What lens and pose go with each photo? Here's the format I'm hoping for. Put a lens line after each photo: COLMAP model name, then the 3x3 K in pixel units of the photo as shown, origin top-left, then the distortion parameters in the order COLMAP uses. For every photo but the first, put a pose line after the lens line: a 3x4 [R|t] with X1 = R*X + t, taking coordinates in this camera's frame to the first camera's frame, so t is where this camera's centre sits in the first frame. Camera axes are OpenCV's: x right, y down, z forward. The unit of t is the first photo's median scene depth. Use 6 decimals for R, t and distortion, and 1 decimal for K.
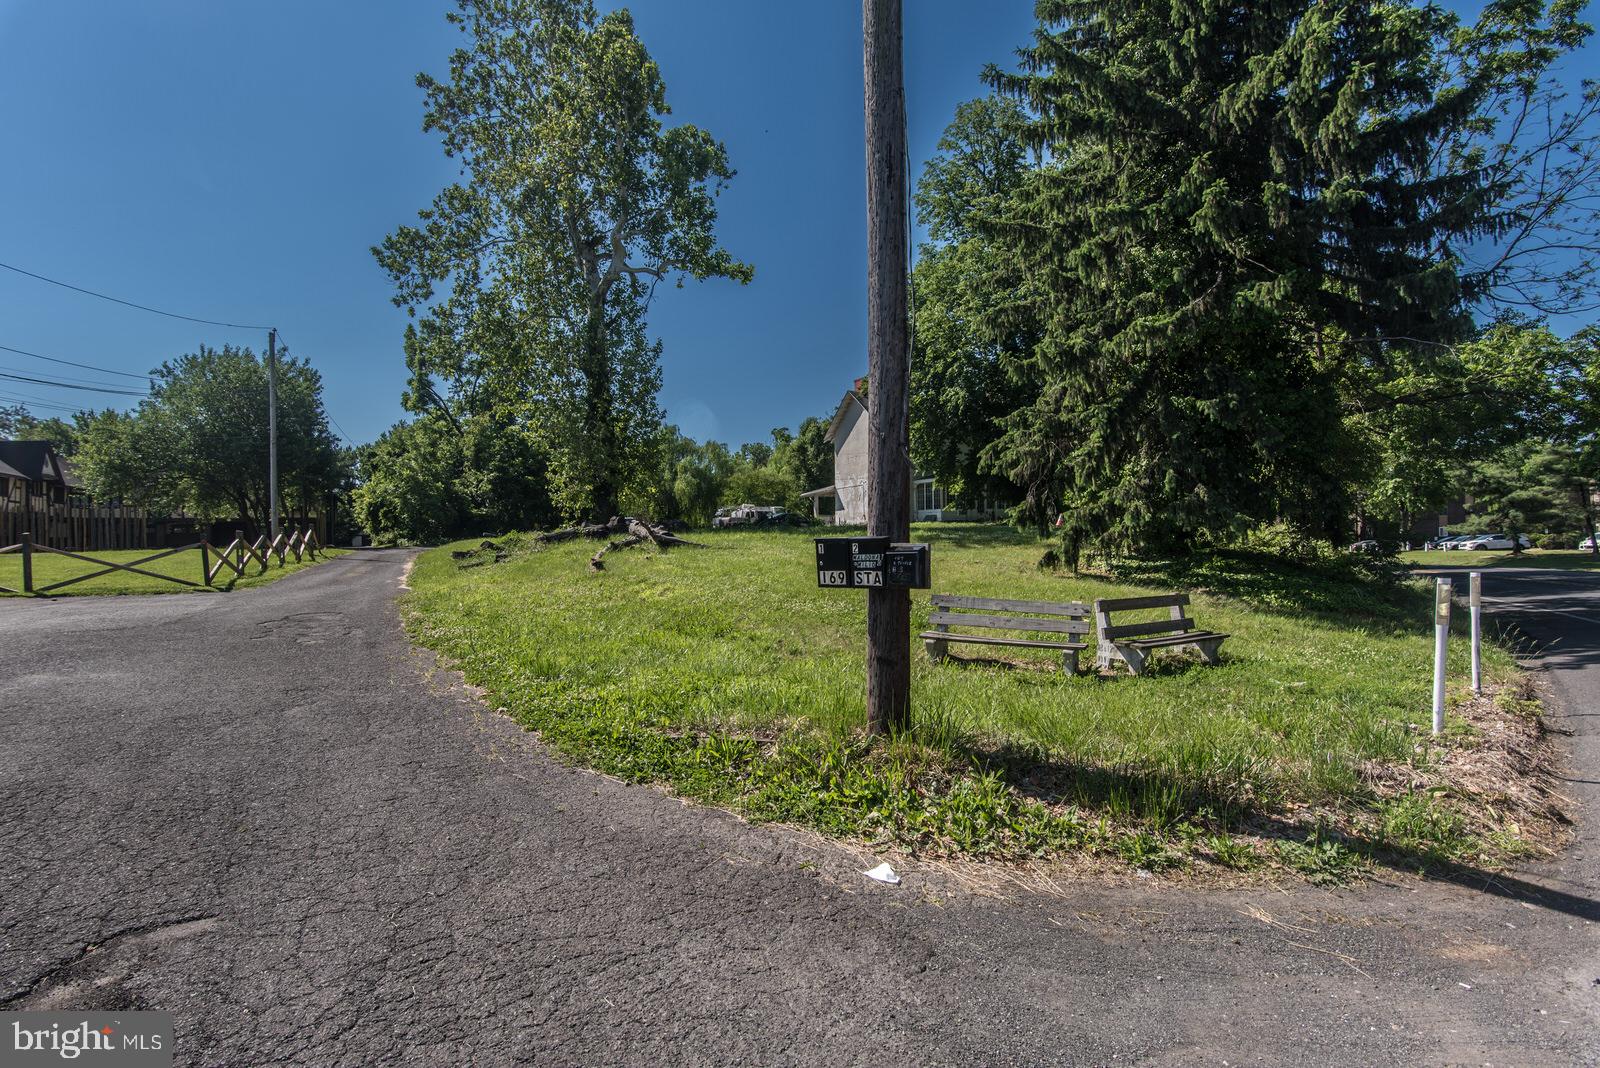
lens RADIAL K [[789.2, 0, 790.8], [0, 789.2, 542.0], [0, 0, 1]] dist [0.004556, -0.000417]
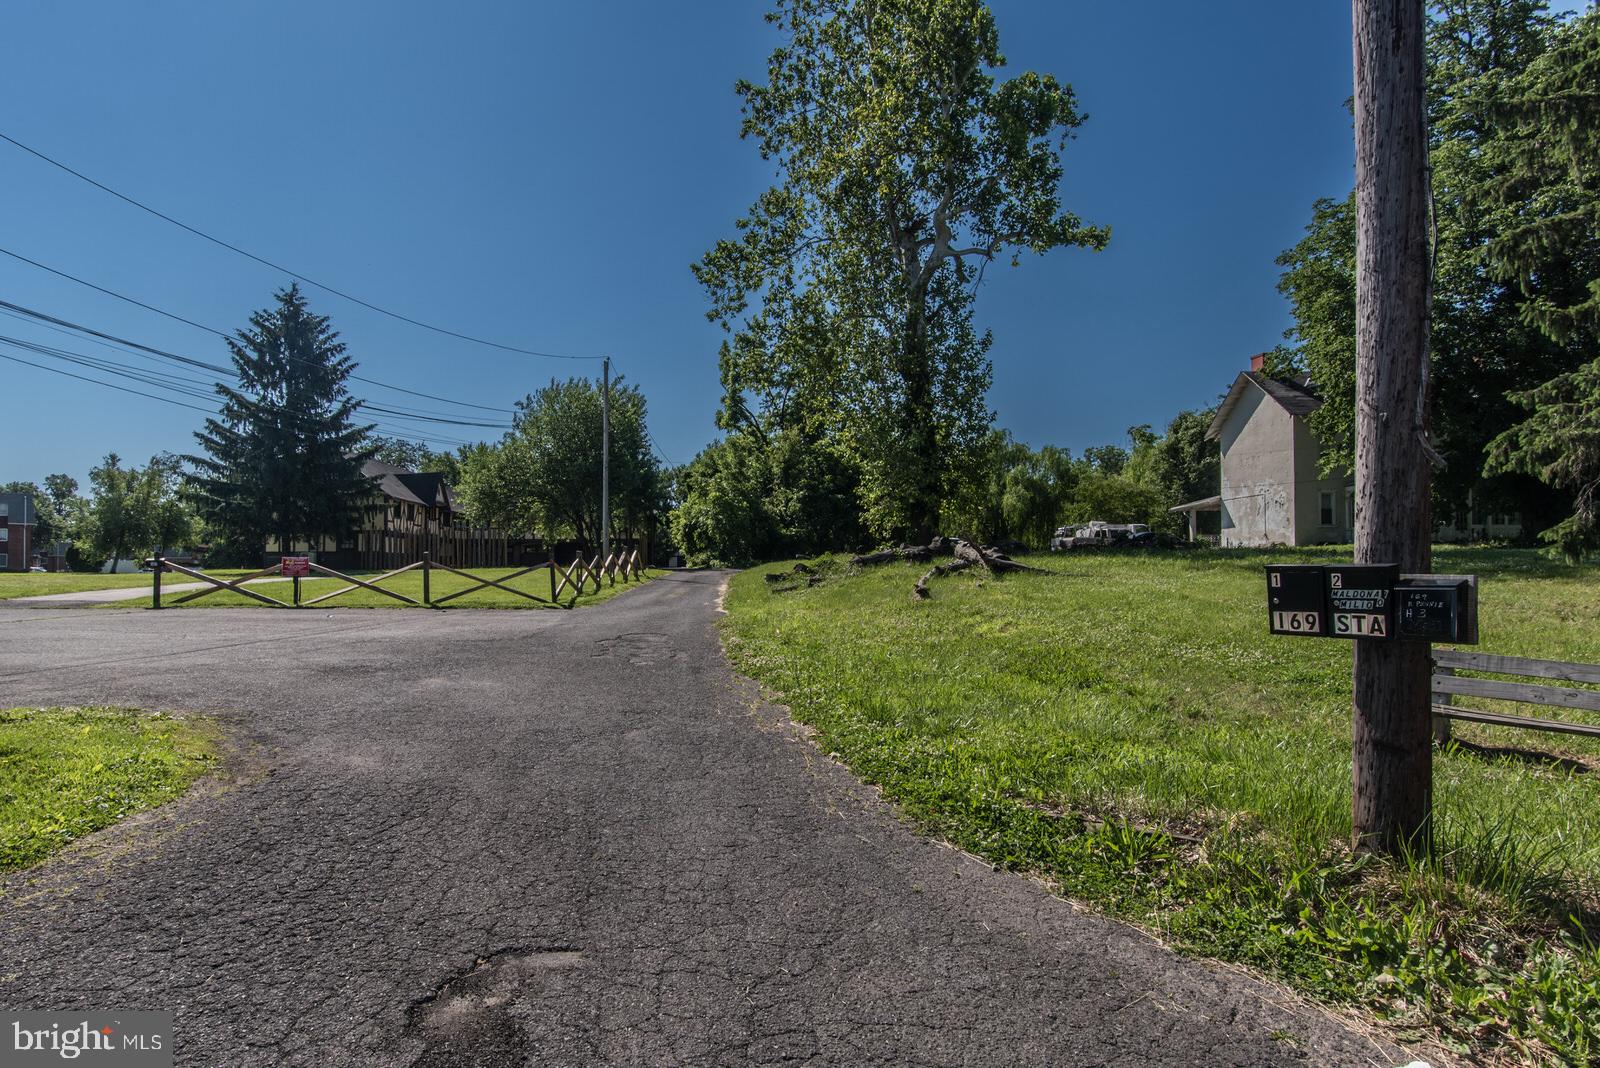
lens RADIAL K [[893.9, 0, 723.1], [0, 893.9, 551.1], [0, 0, 1]] dist [0.006370, -0.001034]
pose [[0.902774, 0.005021, -0.430086, -0.019017], [-0.012064, 0.999834, -0.013651, -0.000178], [0.429946, 0.017512, 0.902685, 0.015157]]
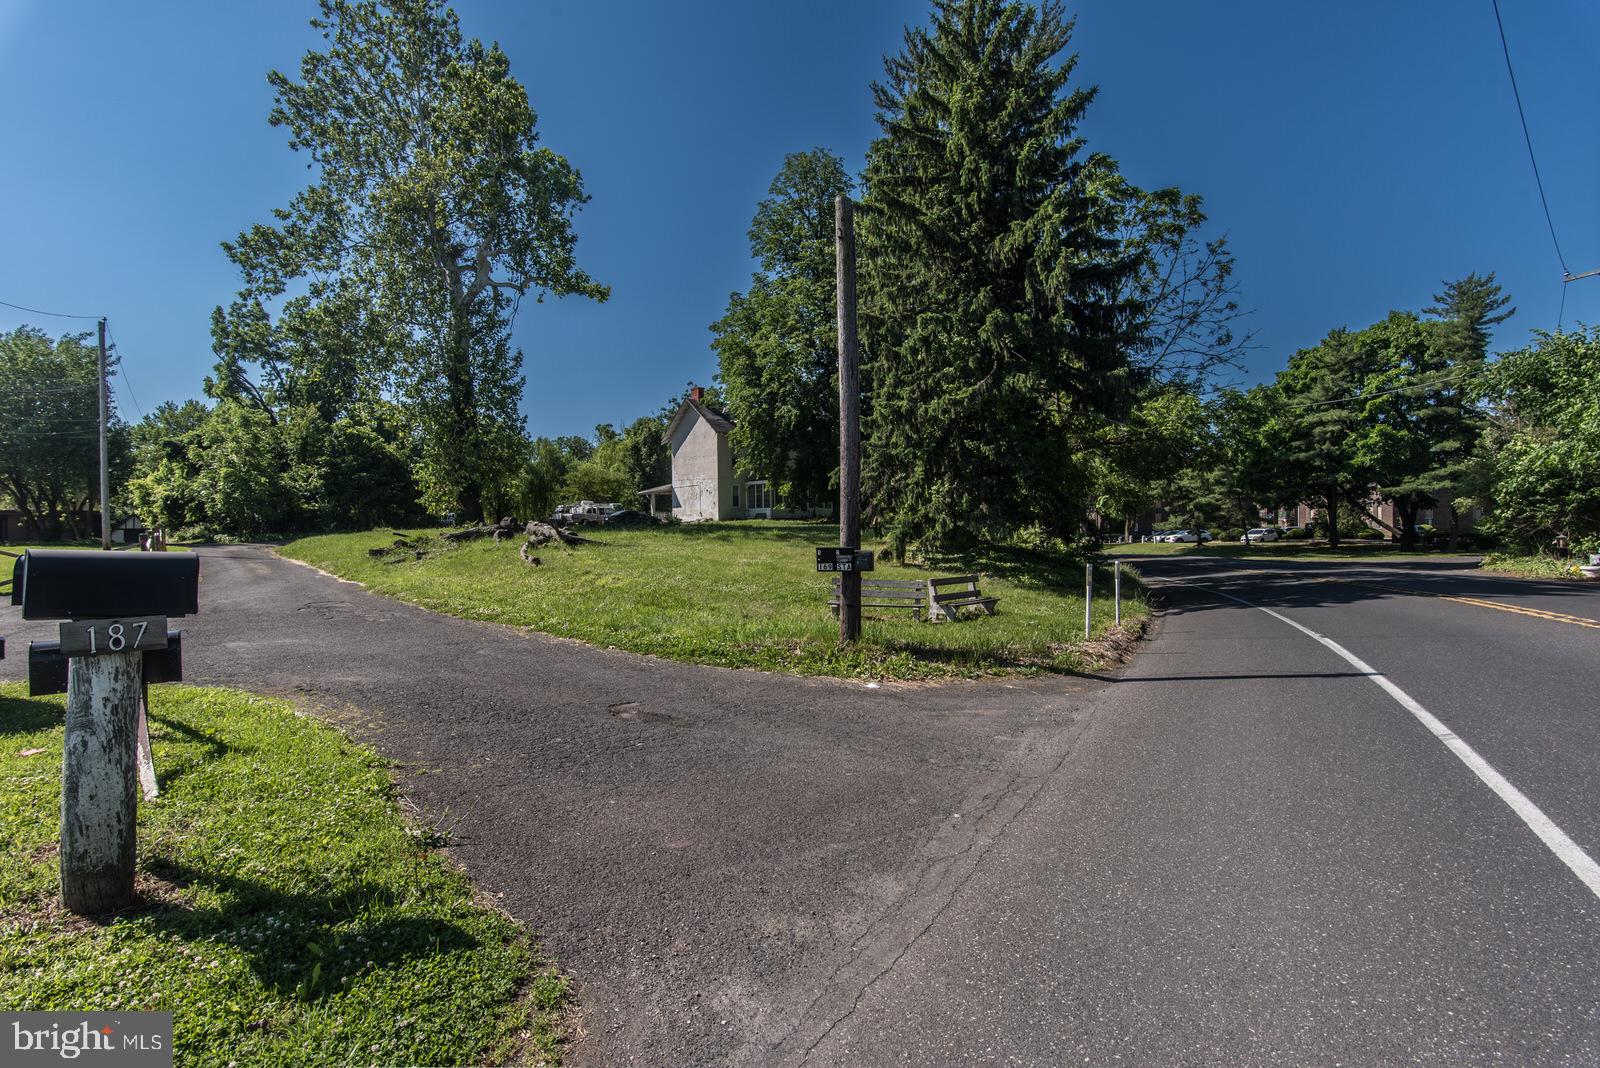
lens RADIAL K [[789.2, 0, 793.9], [0, 789.2, 538.7], [0, 0, 1]] dist [0.004556, -0.000417]
pose [[0.968914, -0.001727, 0.247390, -0.156324], [0.000378, 0.999985, 0.005502, -0.011388], [-0.247396, -0.005238, 0.968900, -0.283837]]
